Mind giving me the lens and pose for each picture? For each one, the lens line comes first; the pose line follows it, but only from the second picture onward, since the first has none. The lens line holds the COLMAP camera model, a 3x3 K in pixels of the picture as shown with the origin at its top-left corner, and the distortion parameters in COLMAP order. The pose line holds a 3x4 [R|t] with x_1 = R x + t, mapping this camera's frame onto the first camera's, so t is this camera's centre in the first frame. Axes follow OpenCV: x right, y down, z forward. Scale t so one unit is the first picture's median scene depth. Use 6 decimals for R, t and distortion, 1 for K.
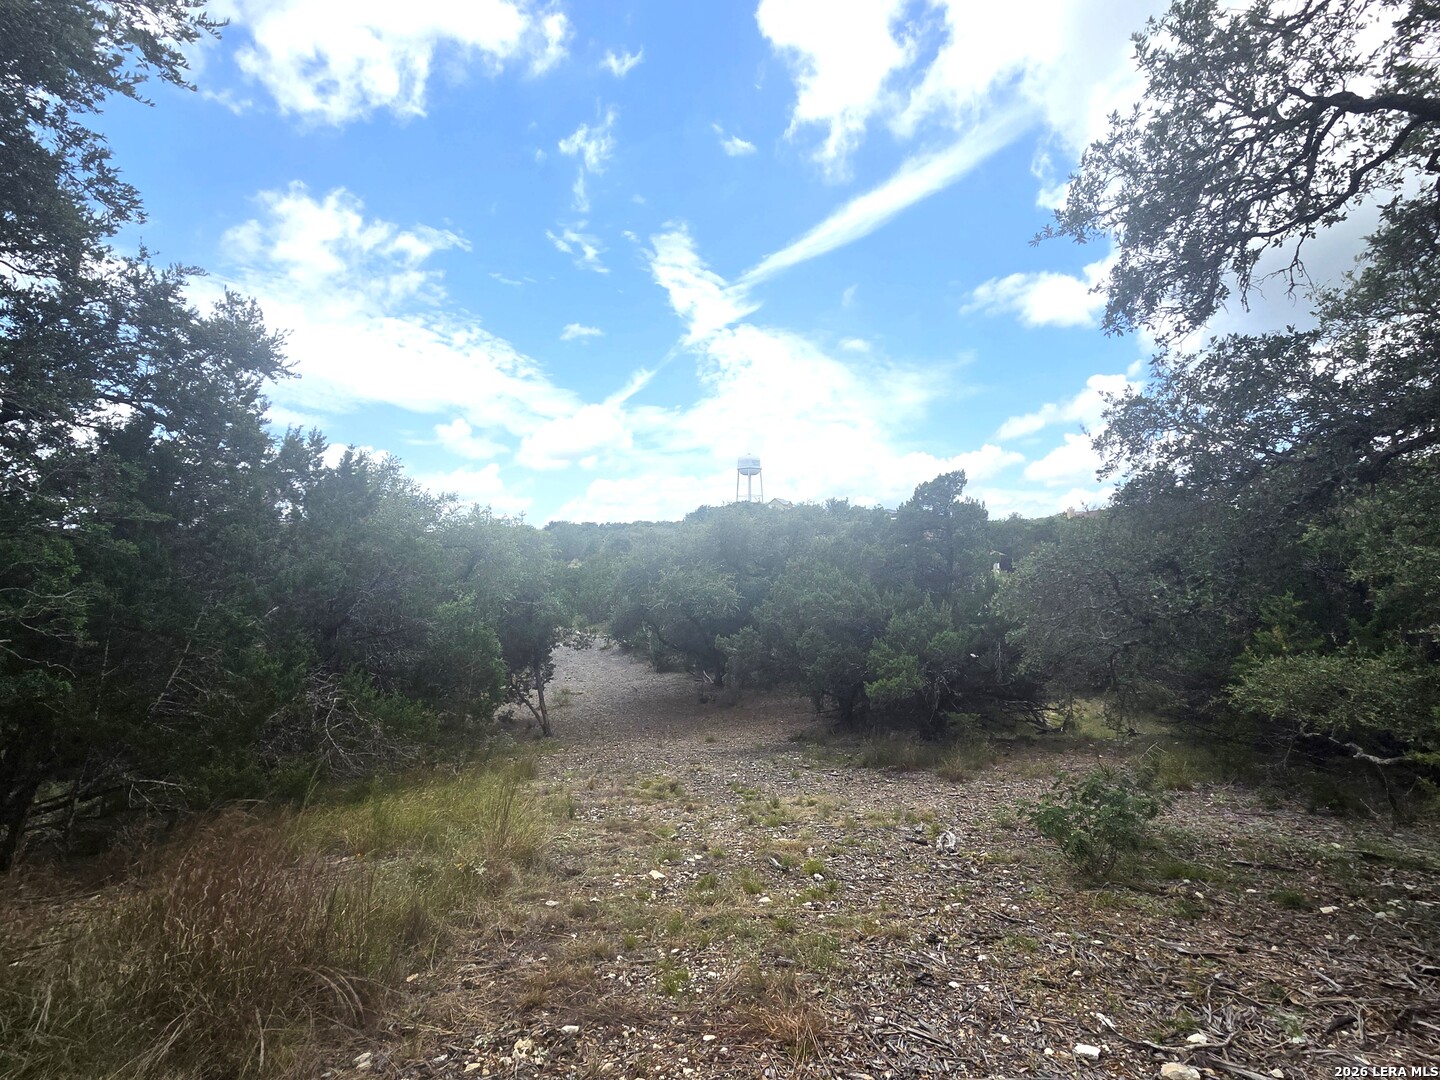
lens RADIAL K [[694.5, 0, 722.7], [0, 694.5, 544.7], [0, 0, 1]] dist [-0.003171, 0.005068]
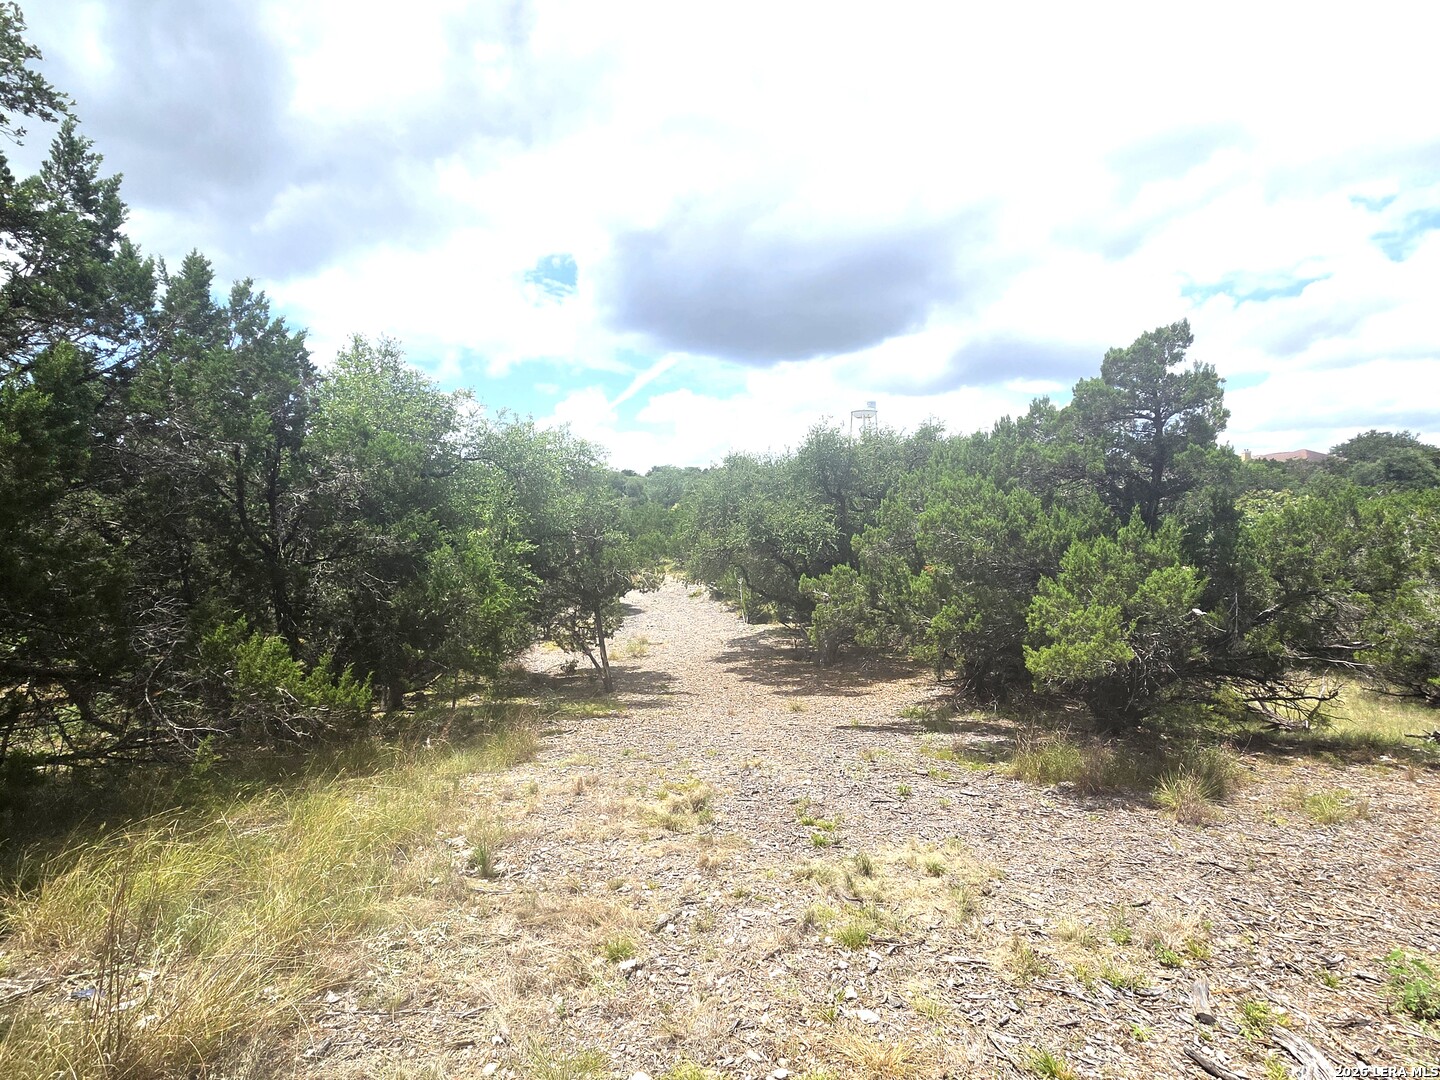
lens RADIAL K [[694.7, 0, 718.0], [0, 694.7, 533.3], [0, 0, 1]] dist [0.003113, 0.000164]
pose [[0.985791, 0.012075, -0.167542, 0.031131], [-0.003469, 0.998664, 0.051564, 0.053131], [0.167941, -0.050250, 0.984515, 0.282573]]
